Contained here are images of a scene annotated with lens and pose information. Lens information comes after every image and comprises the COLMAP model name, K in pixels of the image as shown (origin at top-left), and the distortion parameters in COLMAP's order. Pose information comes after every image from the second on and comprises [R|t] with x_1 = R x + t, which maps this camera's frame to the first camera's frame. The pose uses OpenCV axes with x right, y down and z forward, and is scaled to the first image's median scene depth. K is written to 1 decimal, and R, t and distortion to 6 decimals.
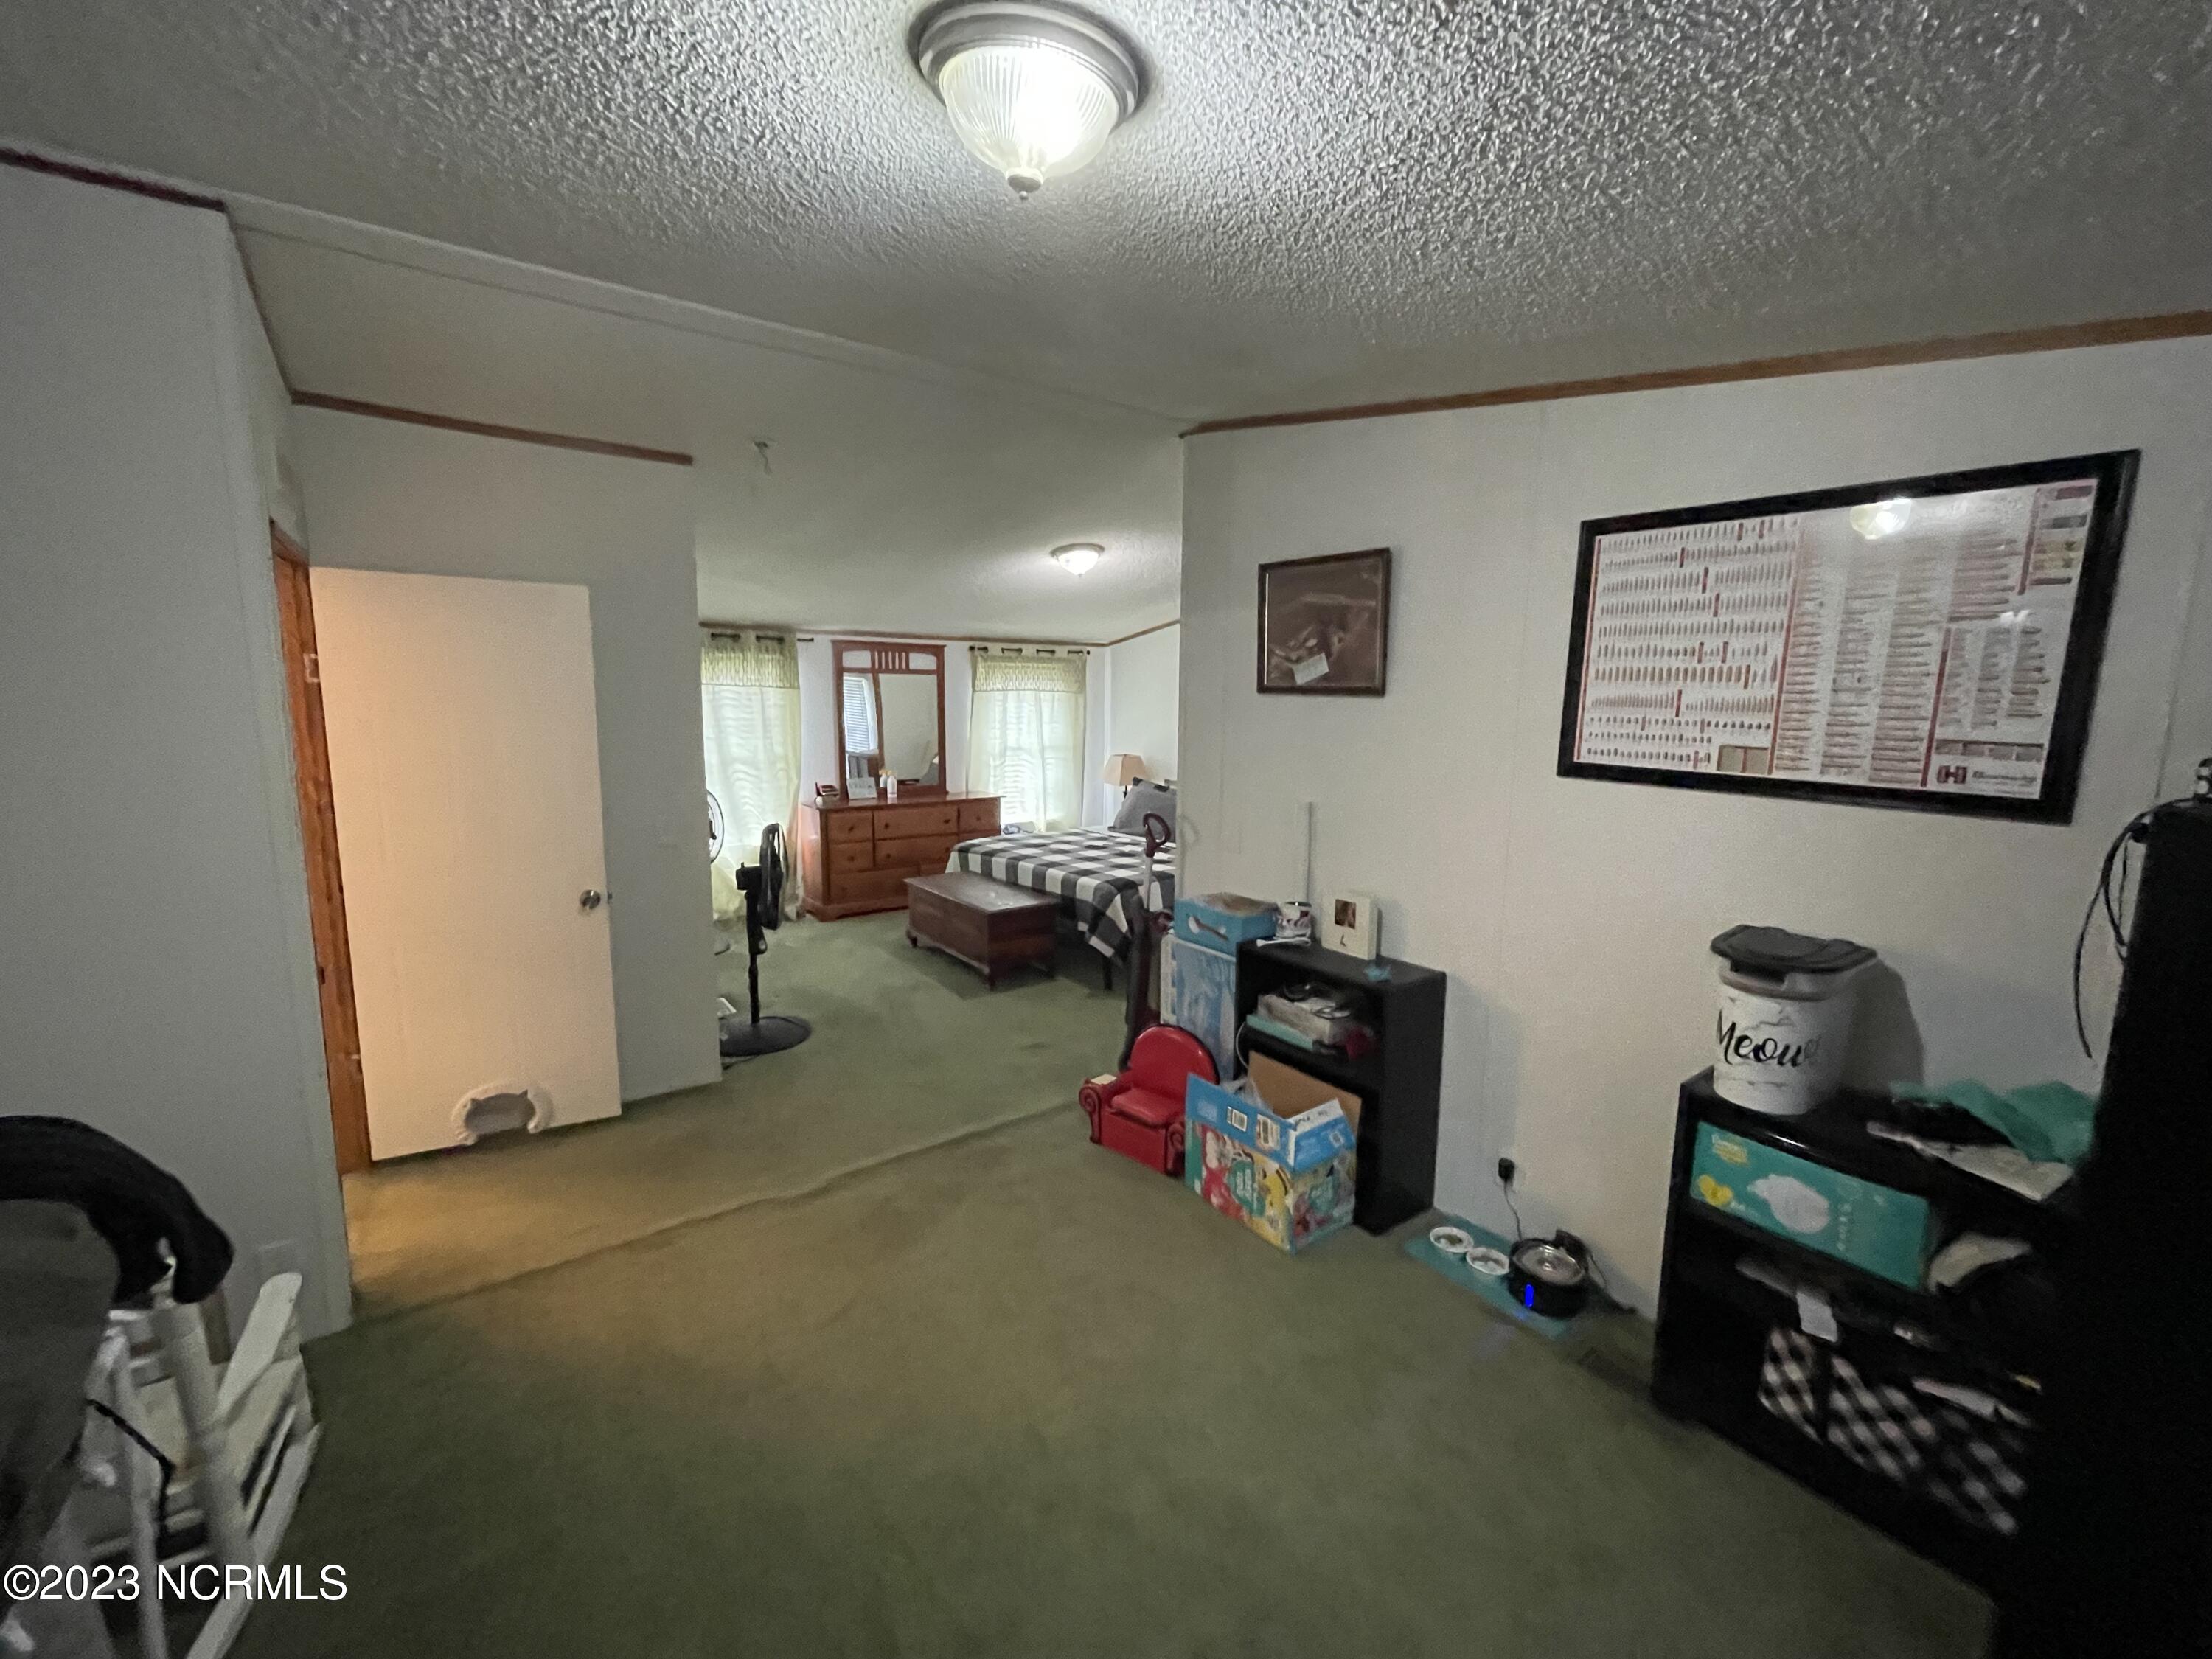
lens RADIAL K [[887.7, 0, 1086.8], [0, 887.7, 821.4], [0, 0, 1]] dist [0.003623, 0.000047]
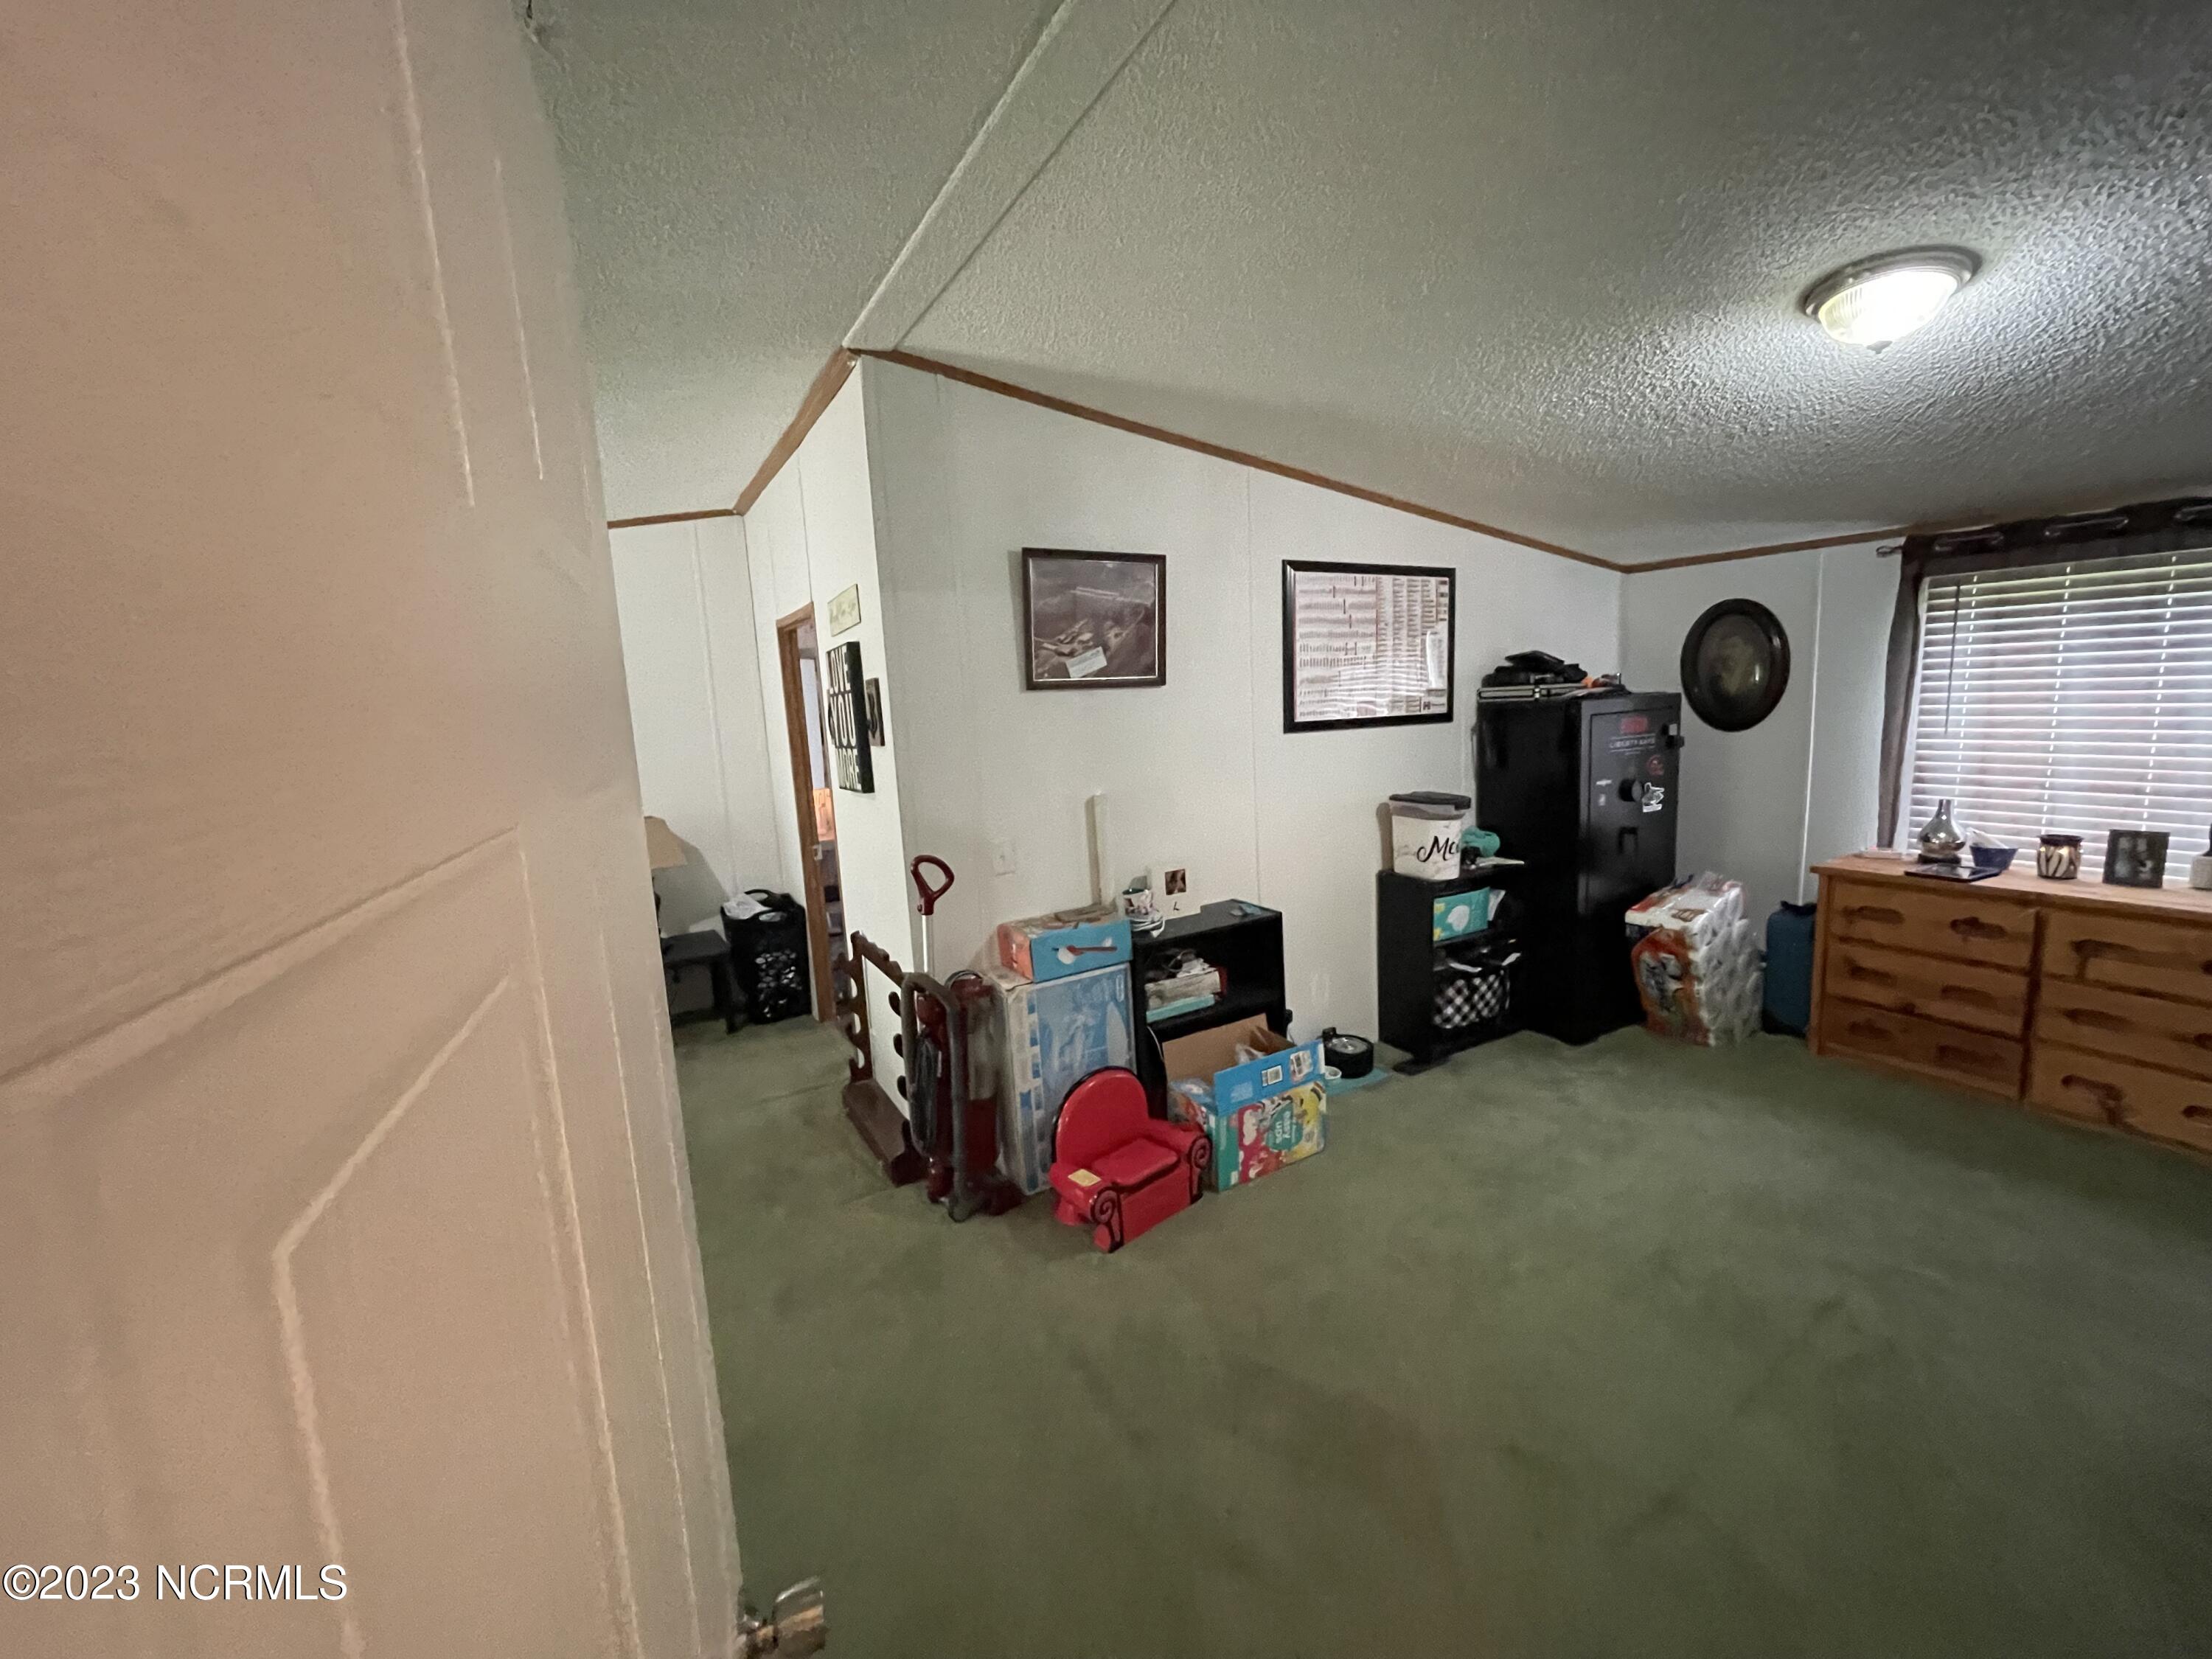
lens RADIAL K [[887.7, 0, 1093.7], [0, 887.7, 830.4], [0, 0, 1]] dist [0.003623, 0.000047]
pose [[0.124242, -0.162369, 0.978877, -0.879199], [0.199159, 0.970525, 0.135706, -0.143490], [-0.972060, 0.178092, 0.152917, 1.018151]]
